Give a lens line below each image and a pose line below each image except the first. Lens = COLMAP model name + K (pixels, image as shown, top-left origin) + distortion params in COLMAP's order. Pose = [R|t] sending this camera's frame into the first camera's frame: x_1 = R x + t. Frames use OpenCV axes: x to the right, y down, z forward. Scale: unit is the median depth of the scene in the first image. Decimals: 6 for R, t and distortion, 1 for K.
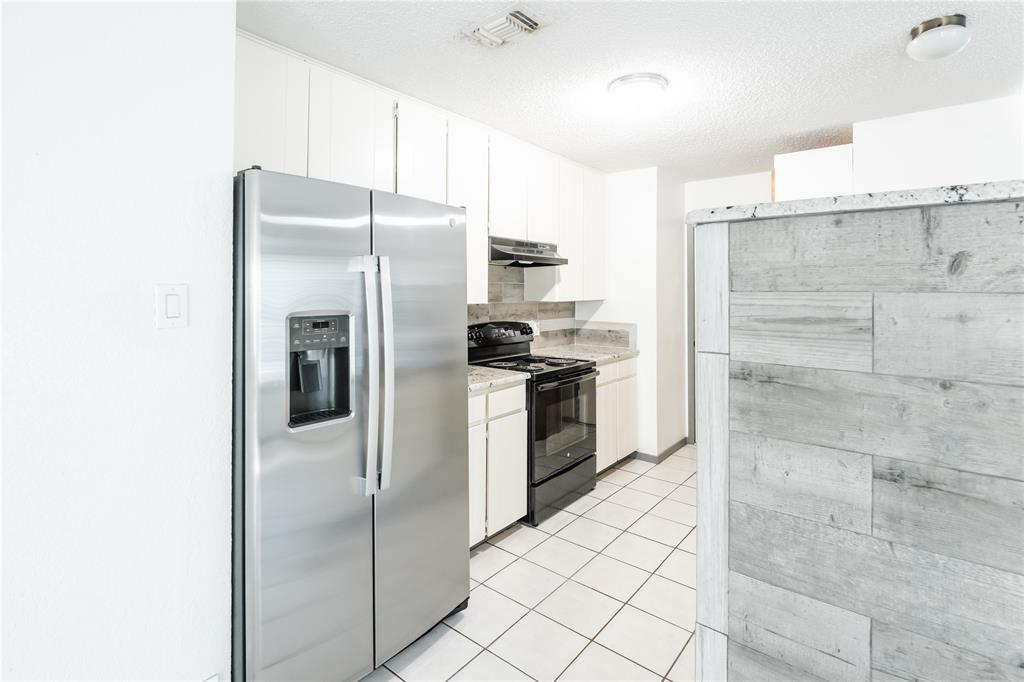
lens RADIAL K [[491.2, 0, 527.8], [0, 491.2, 285.1], [0, 0, 1]] dist [0.002063, -0.000108]
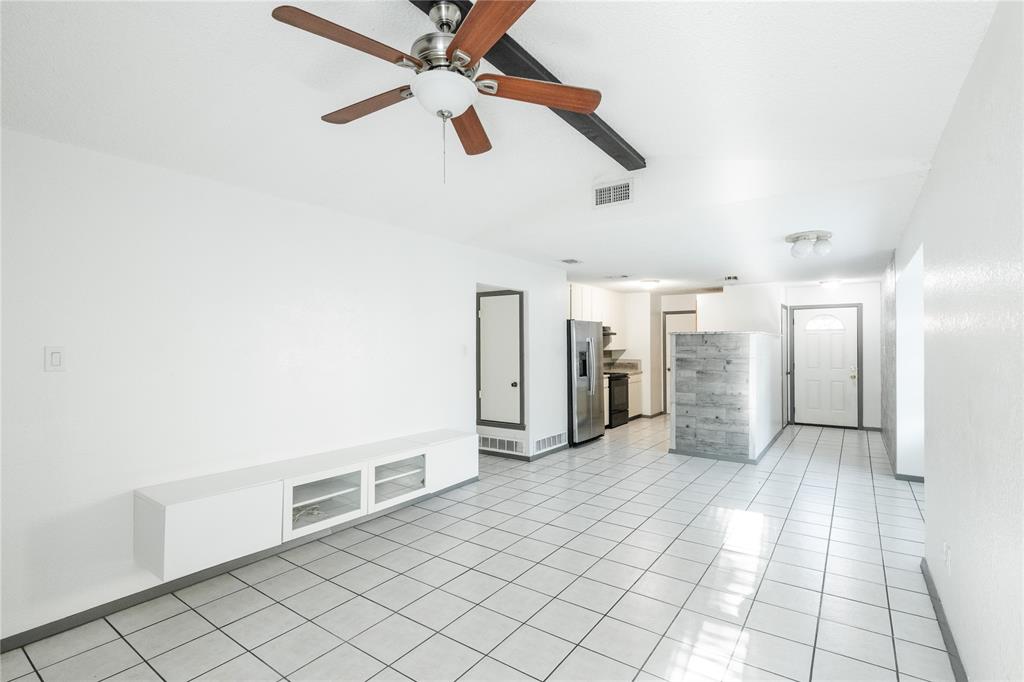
lens RADIAL K [[451.5, 0, 512.0], [0, 451.5, 341.0], [0, 0, 1]] dist [-0.000584, -0.000236]
pose [[0.999922, -0.004835, 0.011499, -1.657622], [0.004791, 0.999981, 0.003878, -0.079788], [-0.011517, -0.003822, 0.999926, -4.502934]]
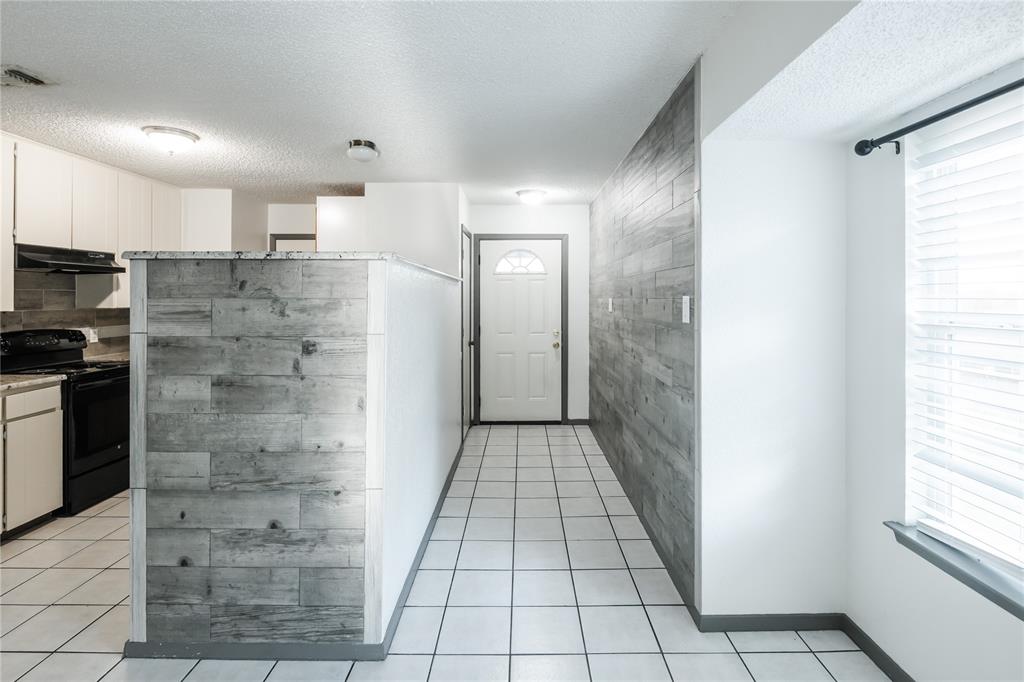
lens RADIAL K [[485.6, 0, 521.6], [0, 485.6, 295.4], [0, 0, 1]] dist [-0.005907, -0.000668]
pose [[0.790230, -0.002323, 0.612807, 0.408159], [-0.003244, 0.999963, 0.007974, -0.015636], [-0.612802, -0.008290, 0.790193, -1.241781]]
